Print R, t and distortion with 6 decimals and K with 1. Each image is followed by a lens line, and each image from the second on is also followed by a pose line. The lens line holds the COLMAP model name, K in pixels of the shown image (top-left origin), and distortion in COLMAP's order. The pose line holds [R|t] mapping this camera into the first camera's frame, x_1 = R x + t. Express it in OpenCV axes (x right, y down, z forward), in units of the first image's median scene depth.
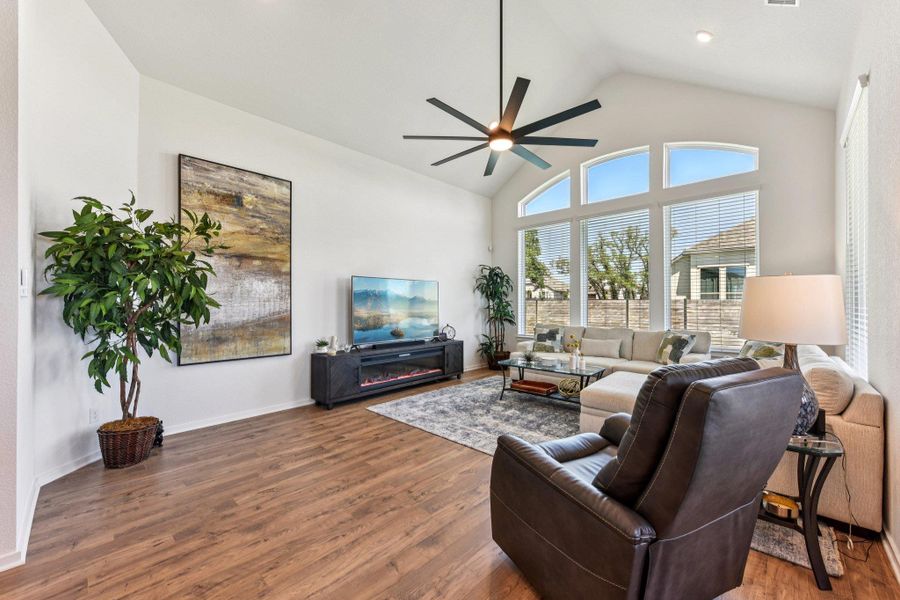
lens RADIAL K [[355.1, 0, 454.5], [0, 355.1, 301.6], [0, 0, 1]] dist [0.006138, -0.002291]
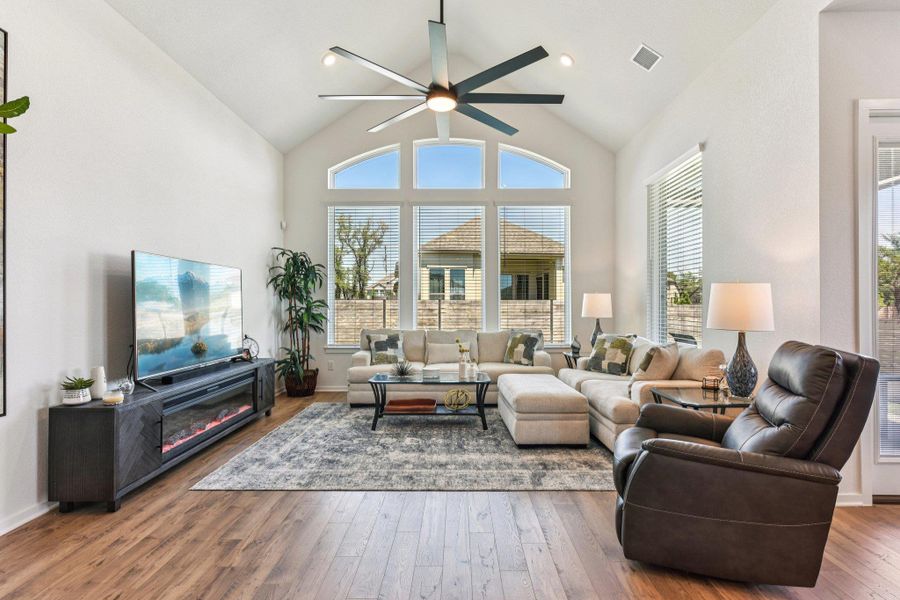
lens RADIAL K [[449.1, 0, 455.1], [0, 449.1, 302.0], [0, 0, 1]] dist [0.001895, -0.000175]
pose [[0.731311, 0.002960, 0.682038, -0.415851], [-0.003320, 0.999994, -0.000781, 0.002782], [-0.682036, -0.001694, 0.731316, 0.186860]]
